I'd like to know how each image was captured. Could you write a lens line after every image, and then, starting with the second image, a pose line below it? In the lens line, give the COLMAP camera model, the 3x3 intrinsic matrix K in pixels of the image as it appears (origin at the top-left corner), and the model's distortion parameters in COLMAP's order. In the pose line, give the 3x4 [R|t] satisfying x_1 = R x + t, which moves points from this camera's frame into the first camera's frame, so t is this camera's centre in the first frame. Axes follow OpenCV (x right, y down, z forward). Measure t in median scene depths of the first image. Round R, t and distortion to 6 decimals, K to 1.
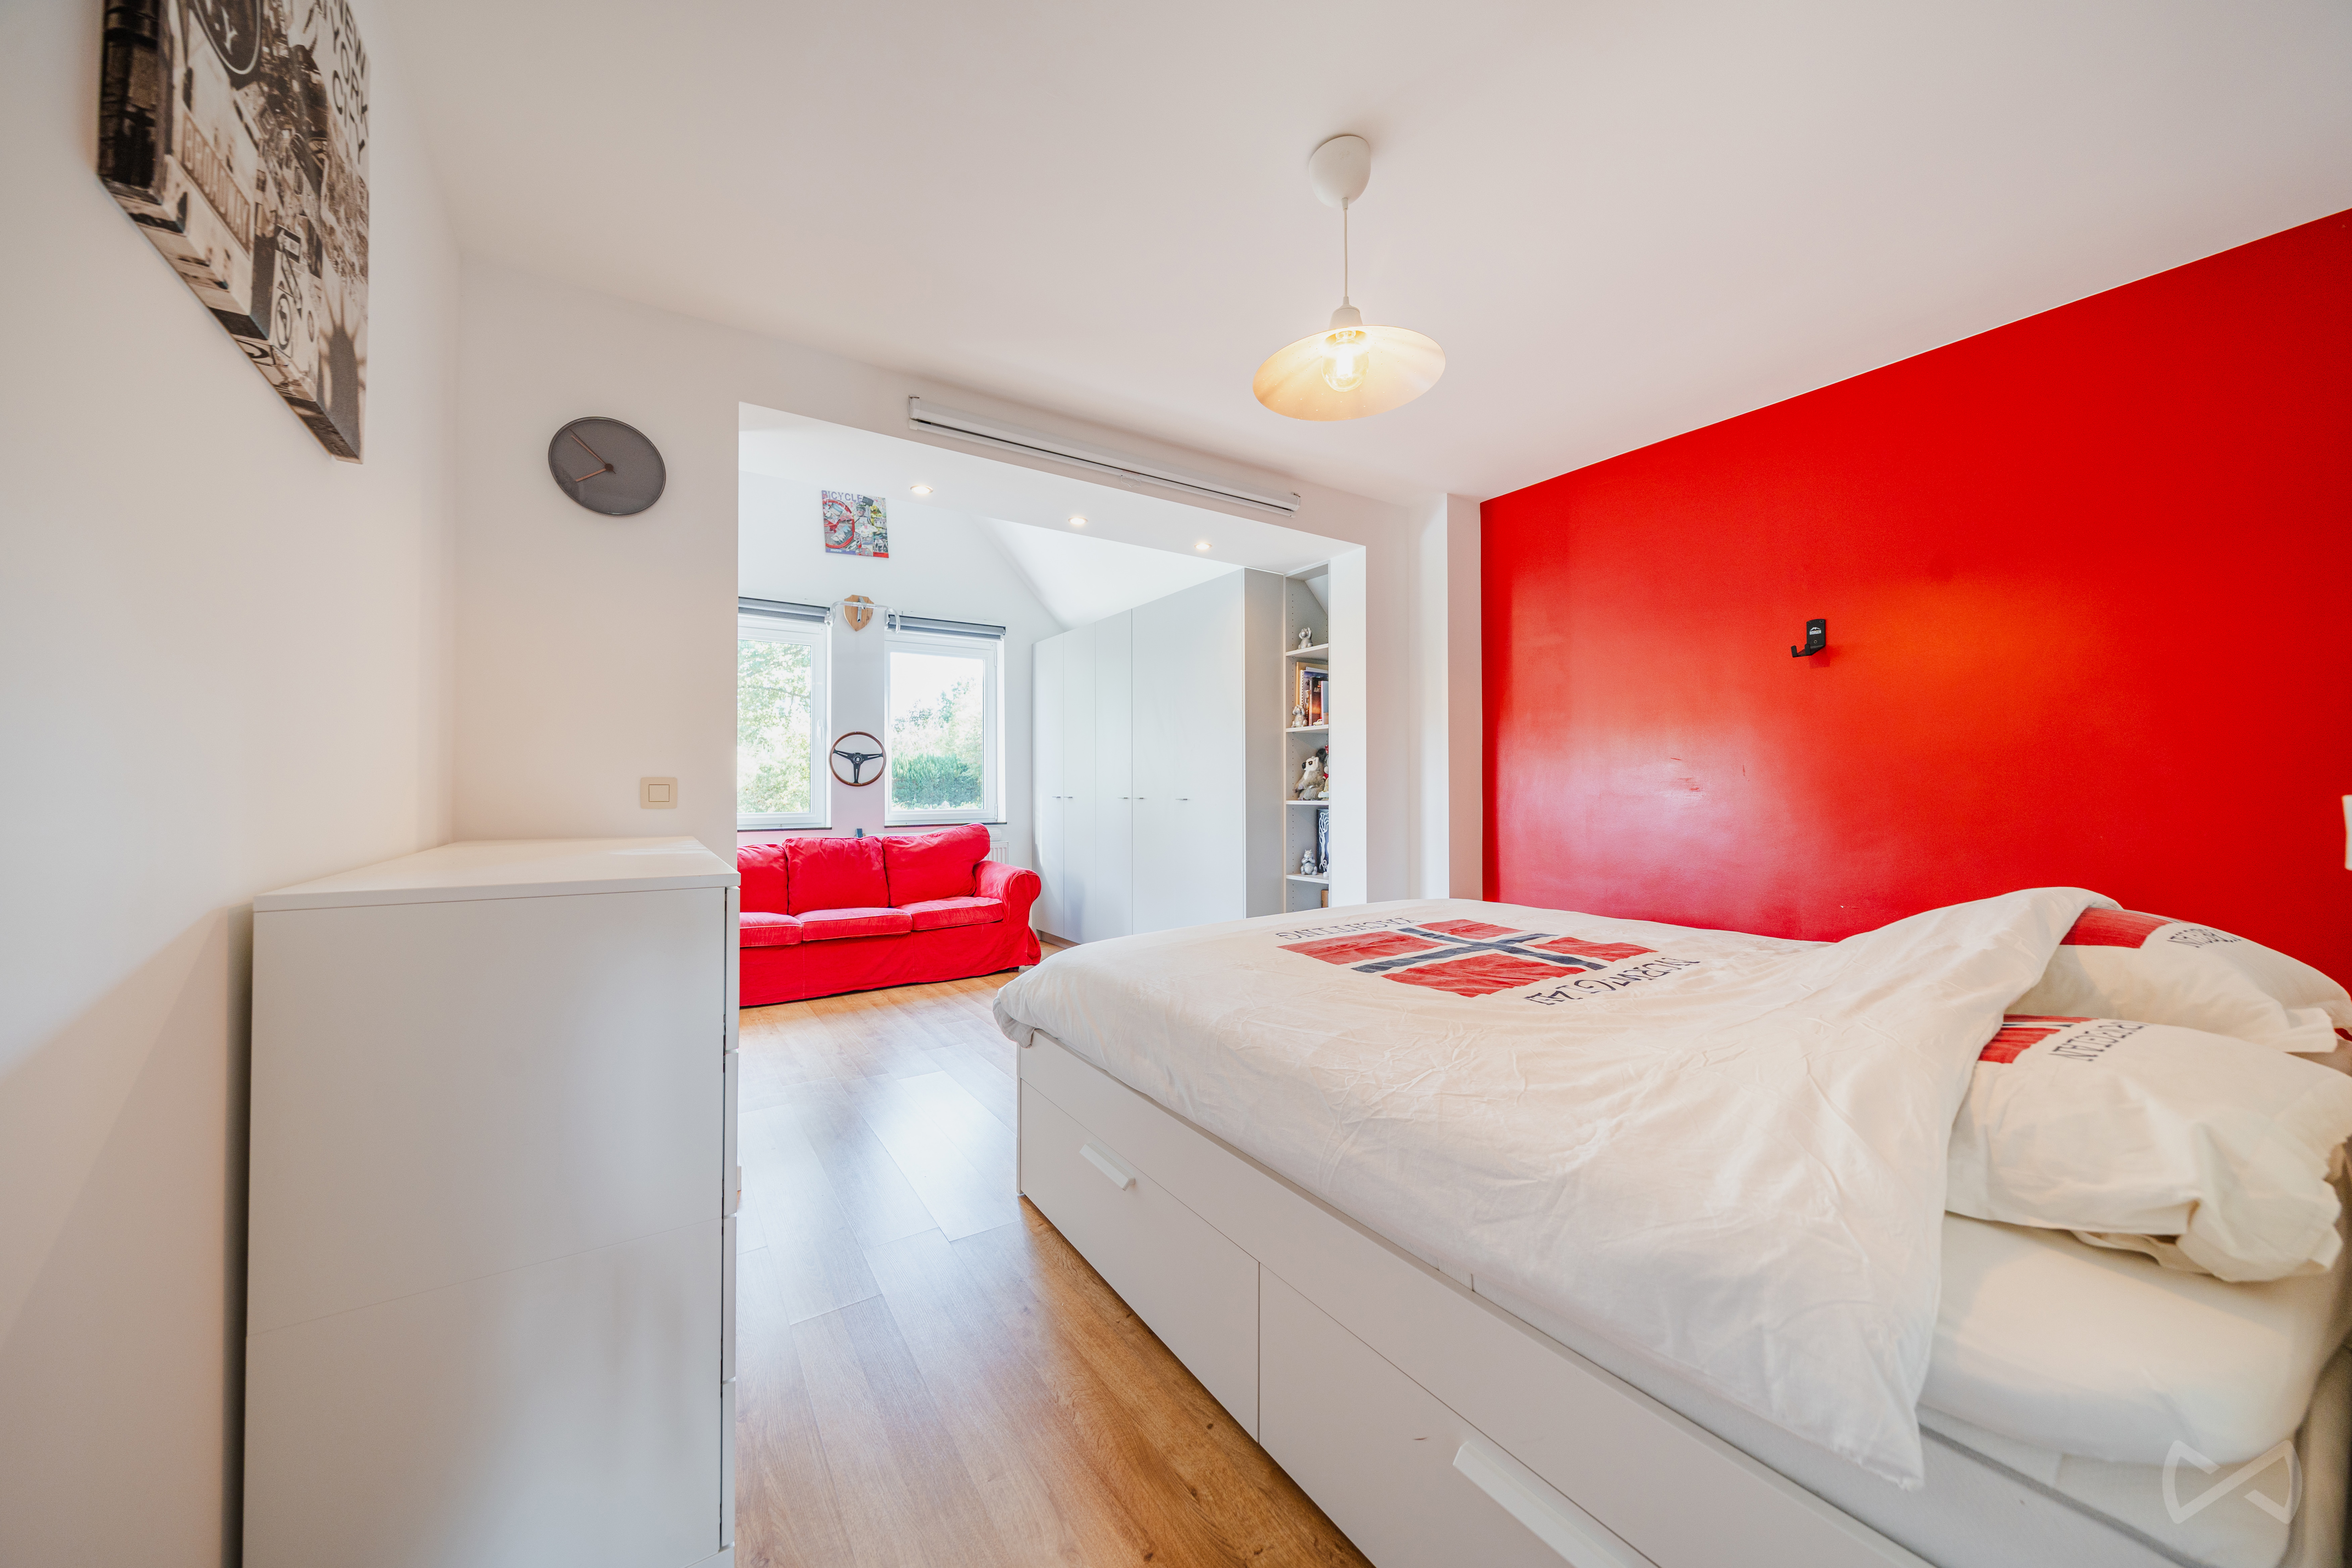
lens RADIAL K [[802.1, 0, 1163.7], [0, 802.1, 779.7], [0, 0, 1]] dist [-0.002776, -0.000156]
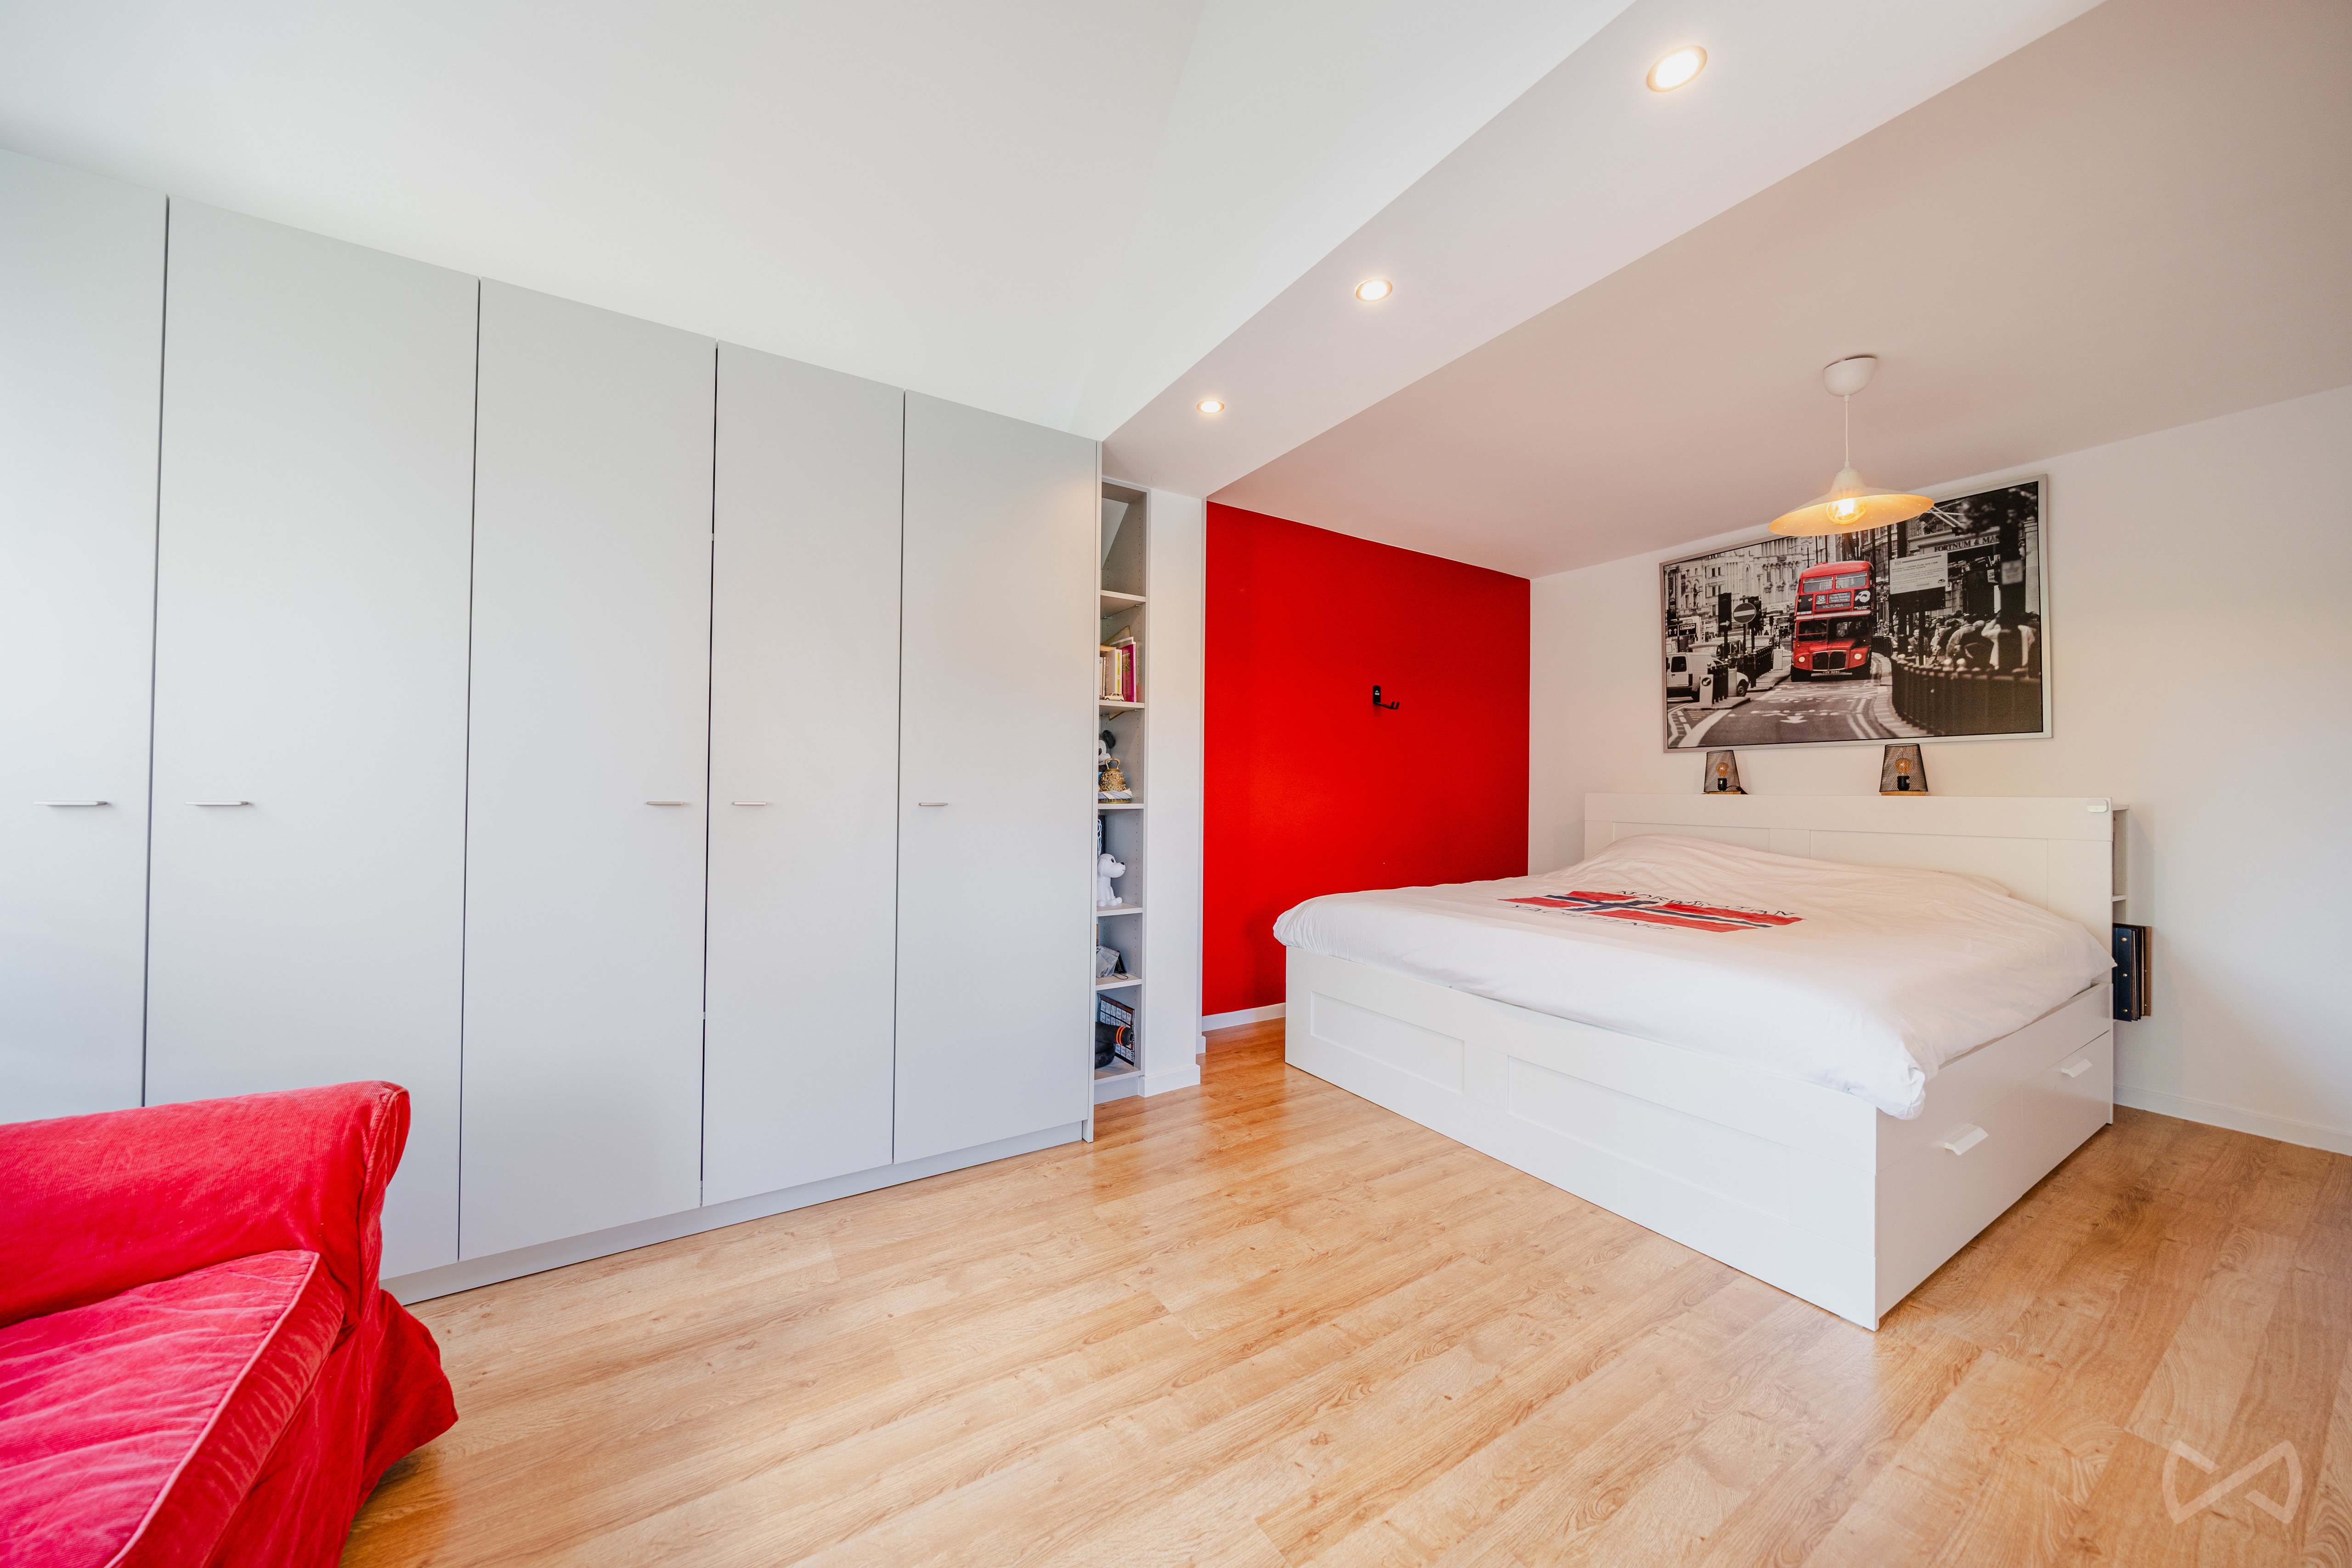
lens RADIAL K [[802.1, 0, 1163.7], [0, 802.1, 779.7], [0, 0, 1]] dist [-0.002776, -0.000156]
pose [[0.035206, 0.016942, 0.999236, -1.391957], [-0.020017, 0.999668, -0.016244, 0.039408], [-0.999180, -0.019430, 0.035533, 2.381309]]
